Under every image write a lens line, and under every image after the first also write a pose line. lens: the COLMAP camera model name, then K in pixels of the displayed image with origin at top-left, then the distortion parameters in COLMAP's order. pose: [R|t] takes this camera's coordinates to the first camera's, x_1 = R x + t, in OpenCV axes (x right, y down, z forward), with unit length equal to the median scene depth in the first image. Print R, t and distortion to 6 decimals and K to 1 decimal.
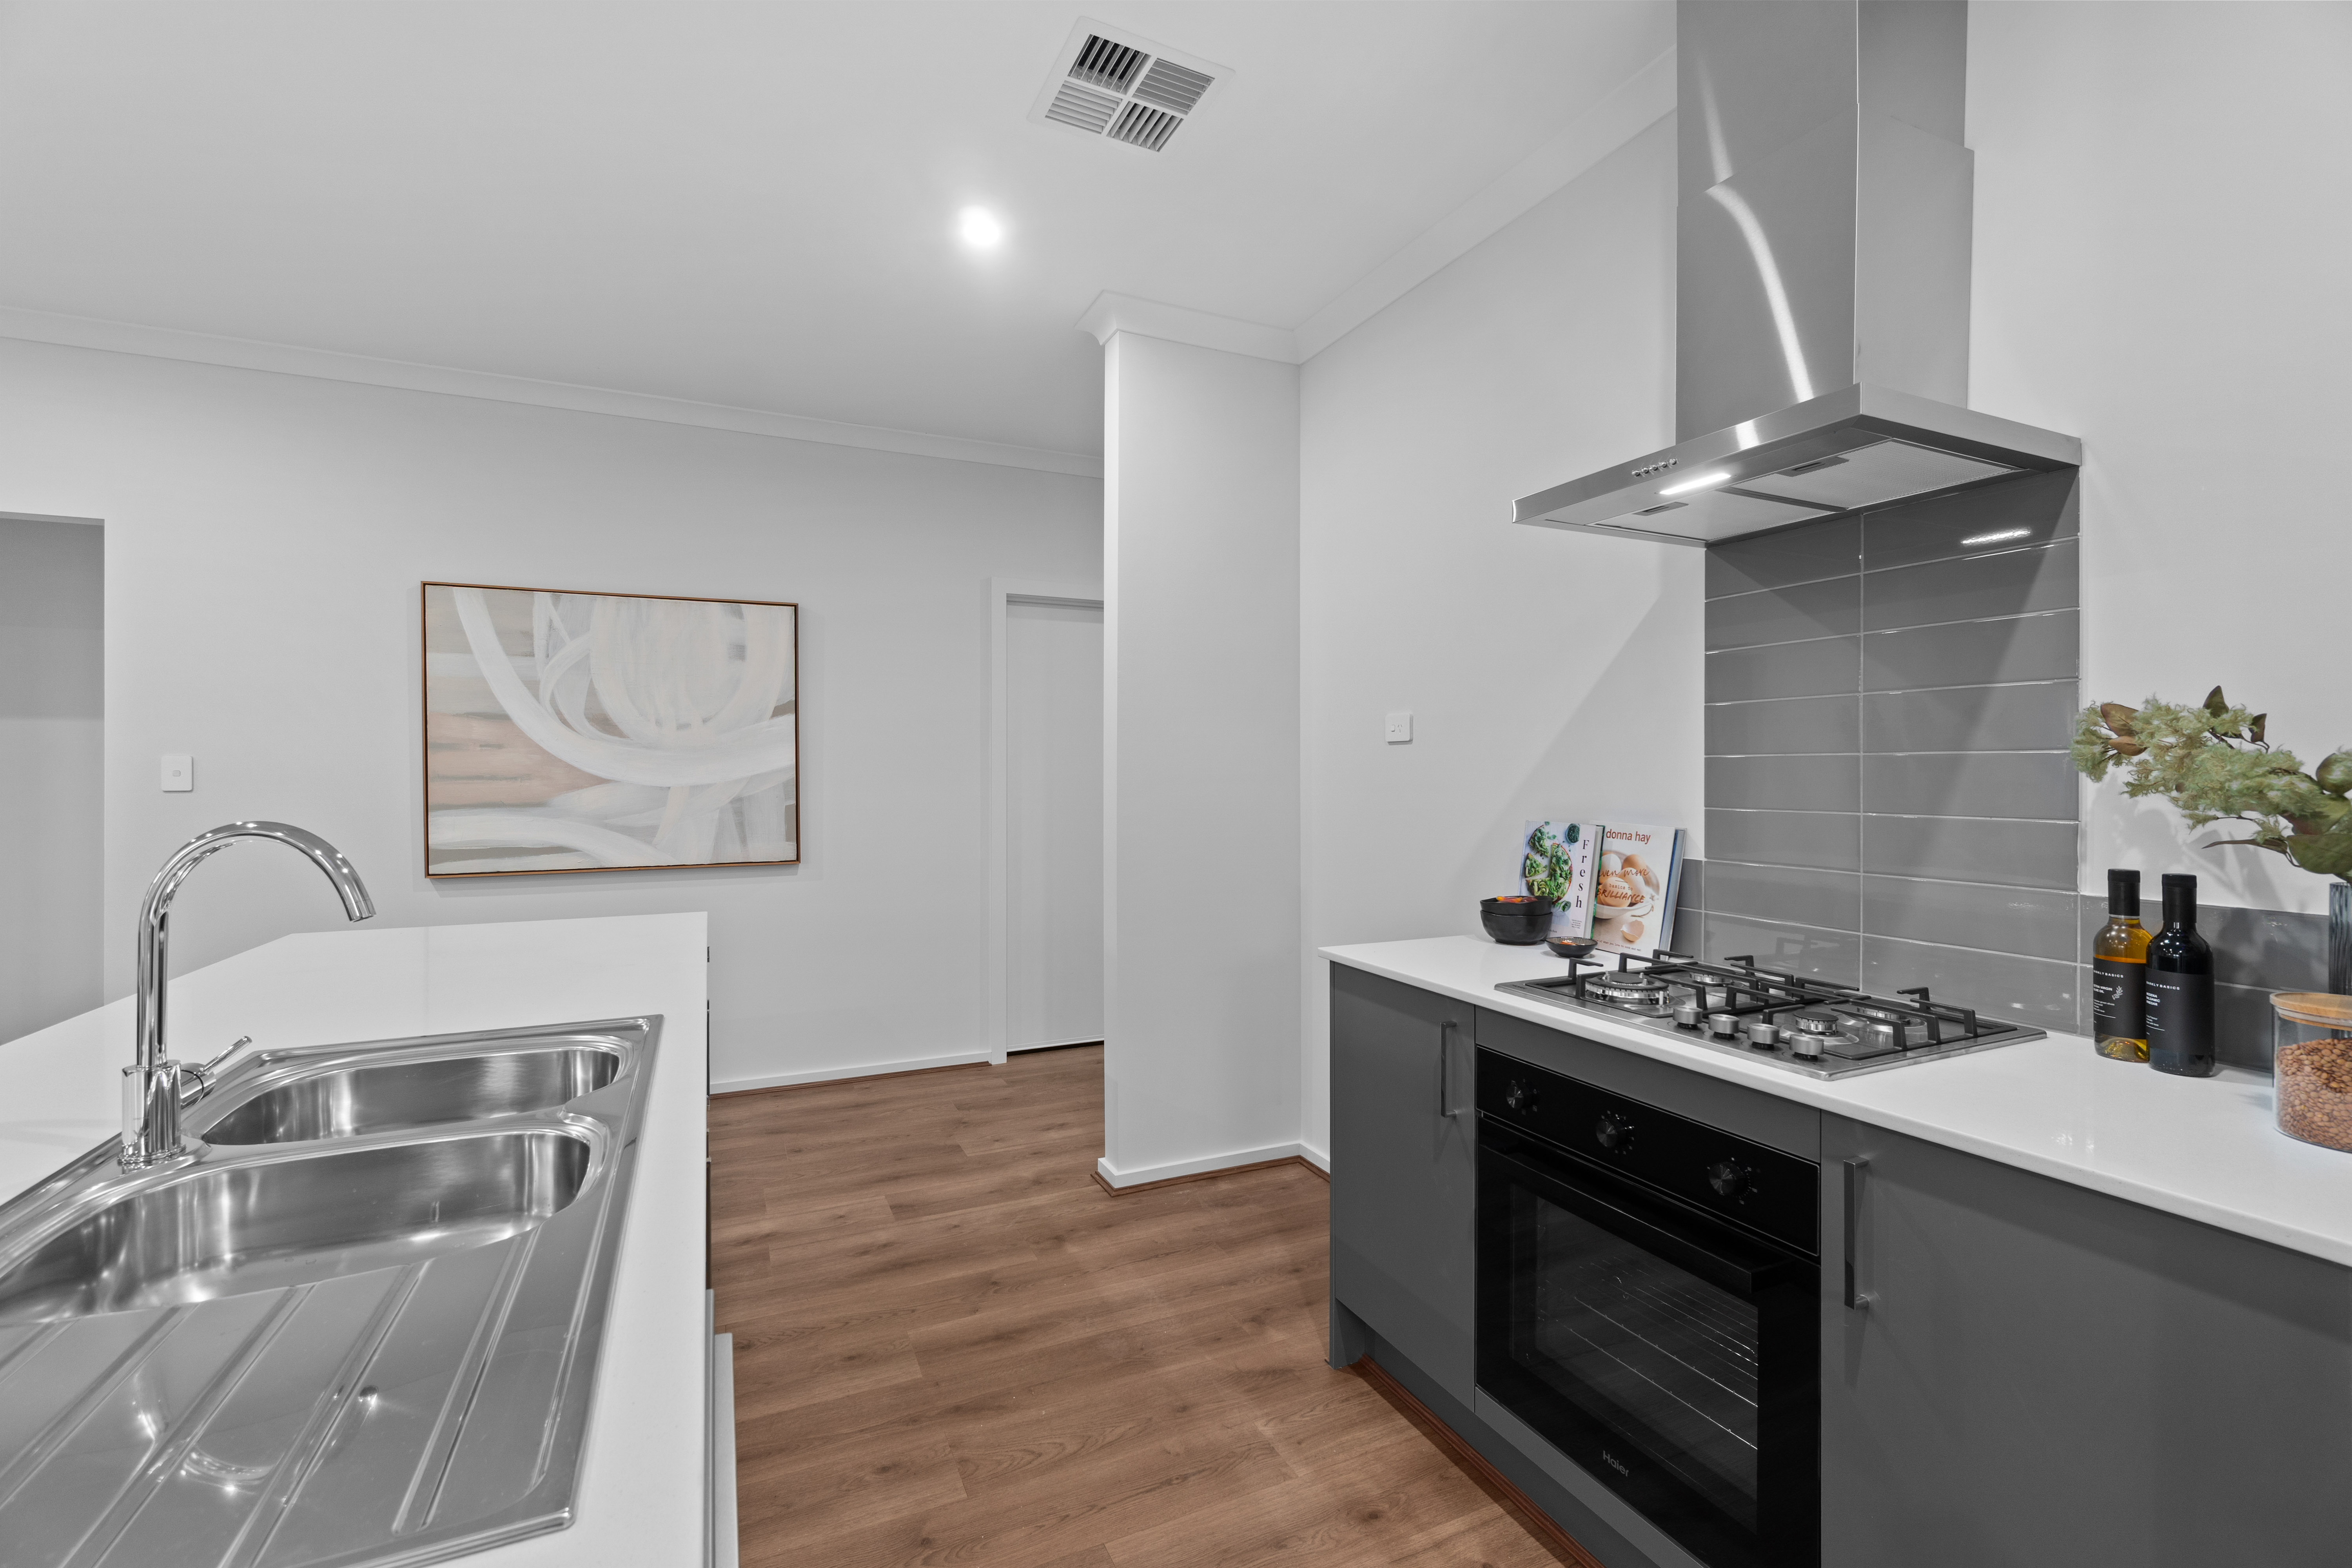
lens RADIAL K [[1007.0, 0, 1171.6], [0, 1007.0, 785.3], [0, 0, 1]] dist [-0.005354, 0.000765]
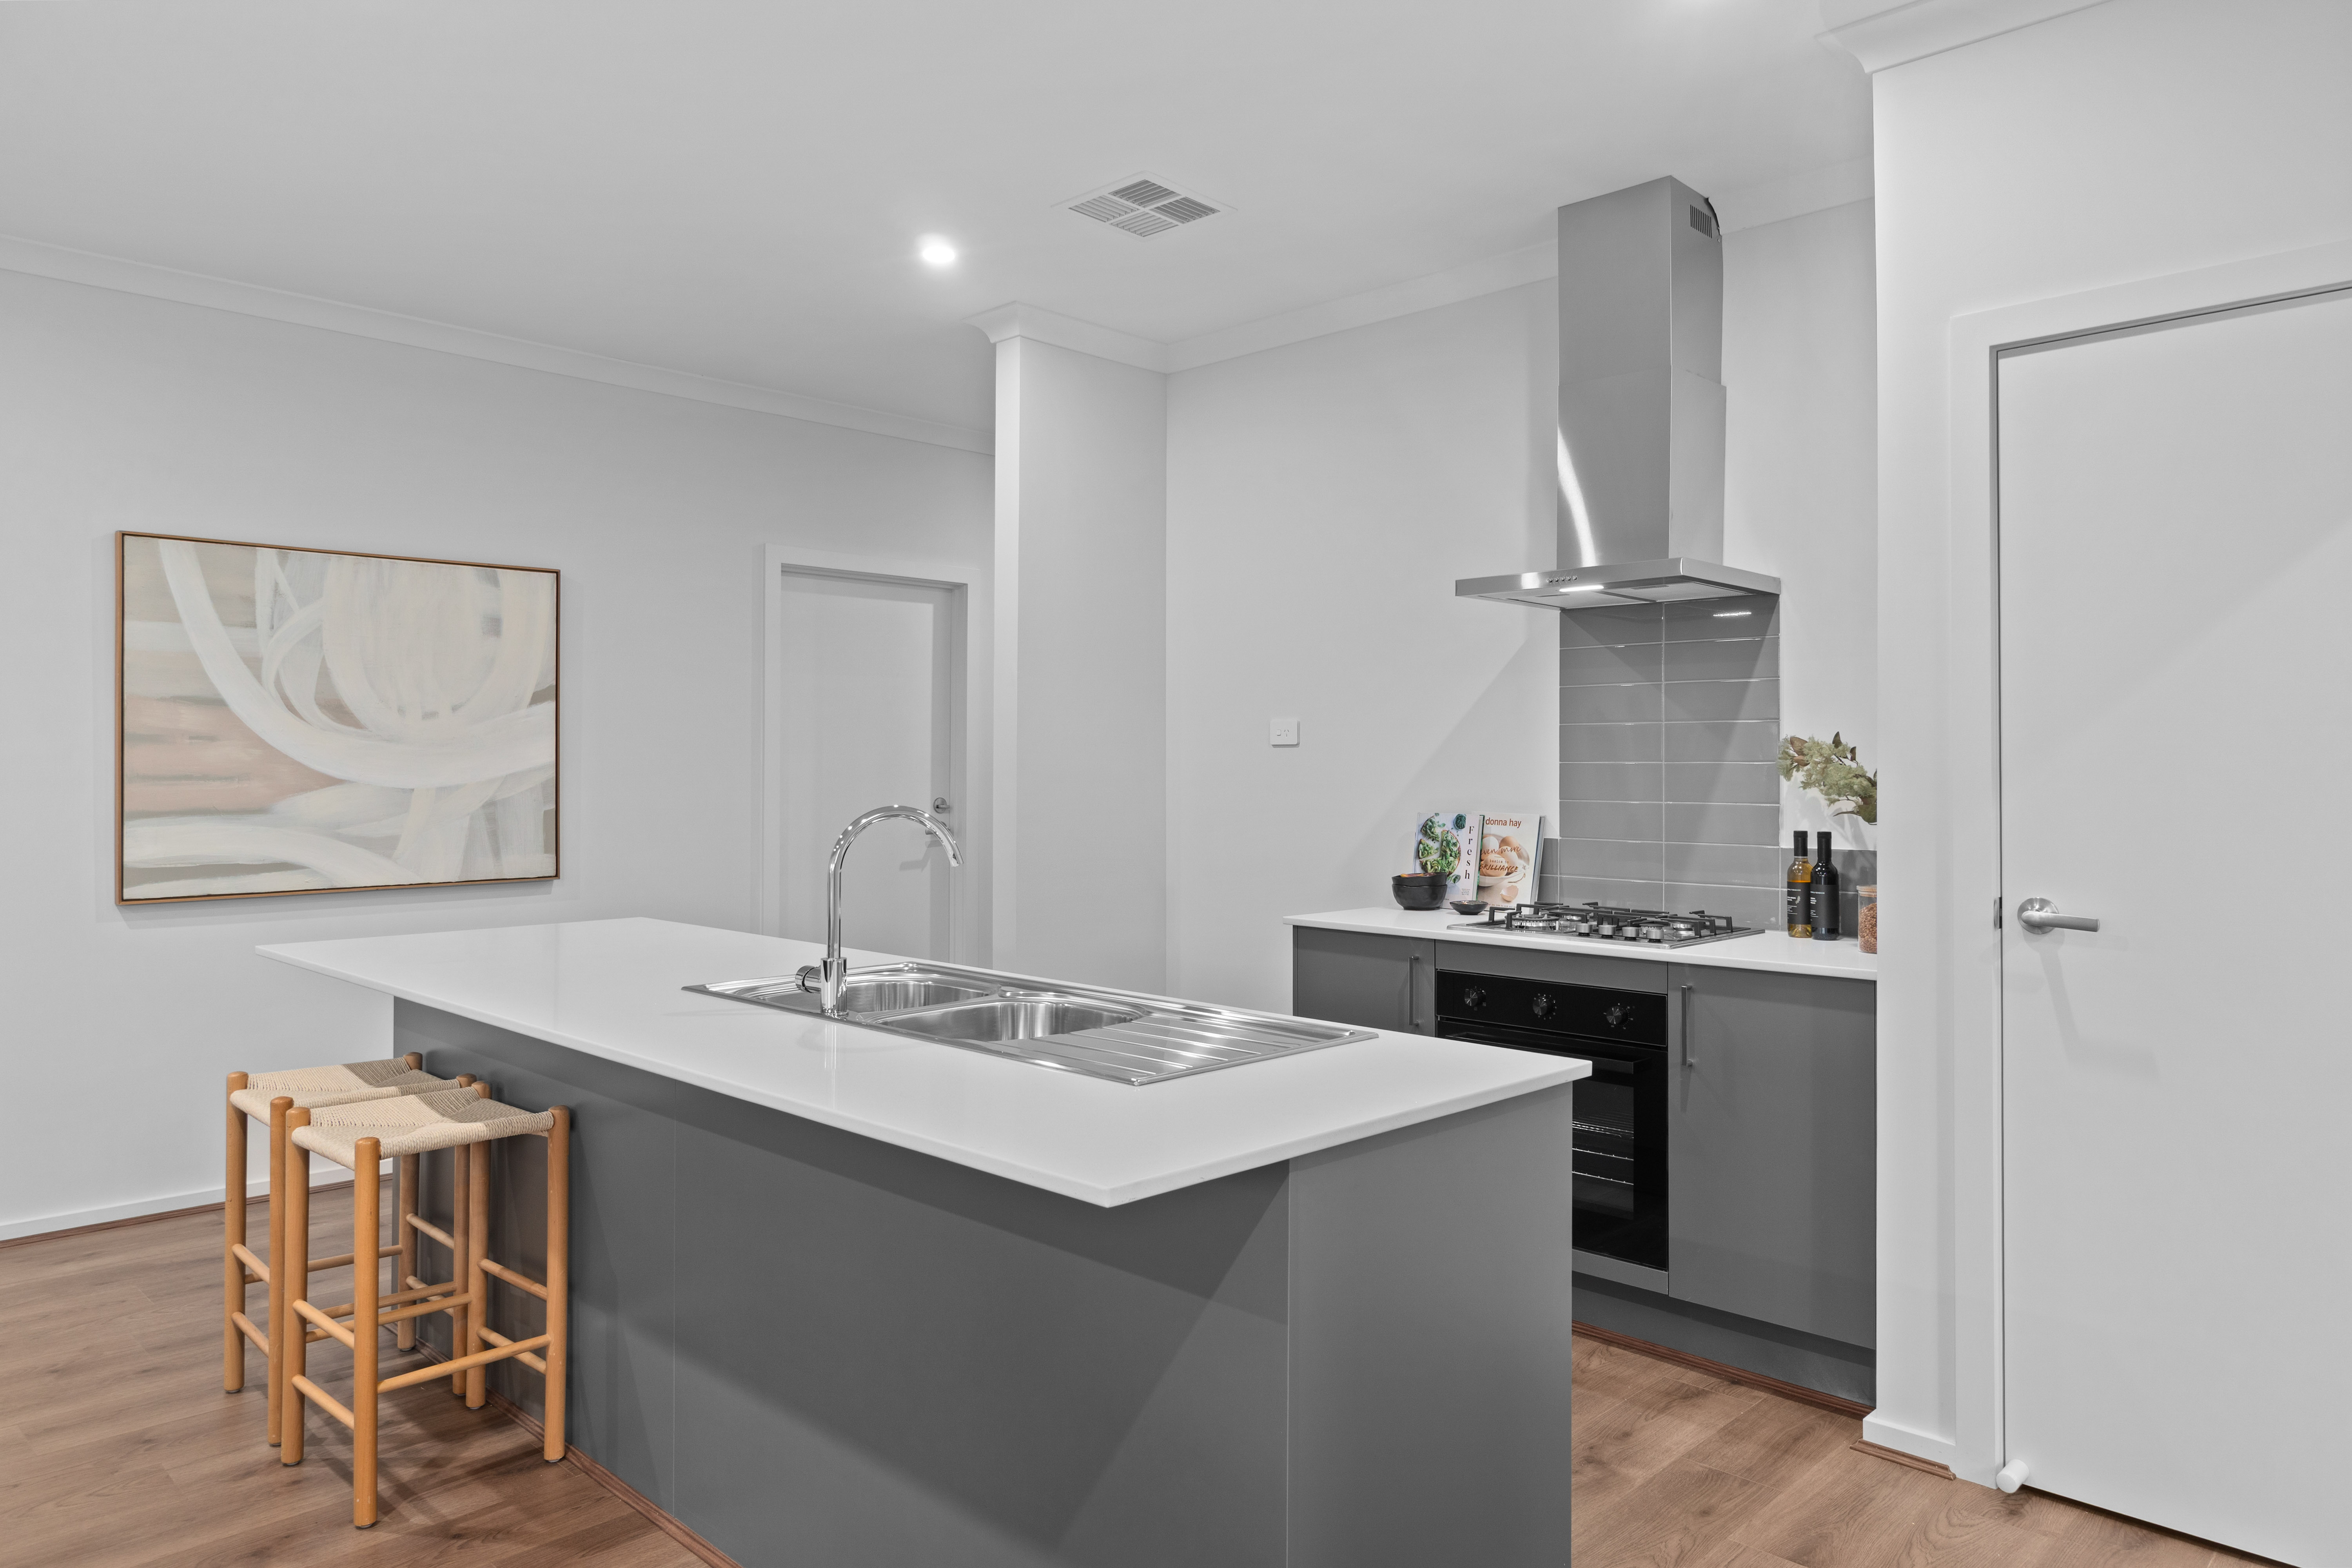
lens RADIAL K [[1522.4, 0, 1177.6], [0, 1522.4, 778.2], [0, 0, 1]] dist [0.002441, -0.000439]
pose [[0.932972, -0.000702, 0.359949, -0.493715], [0.002548, 0.999986, -0.004655, 0.000685], [-0.359940, 0.005260, 0.932960, -0.526377]]
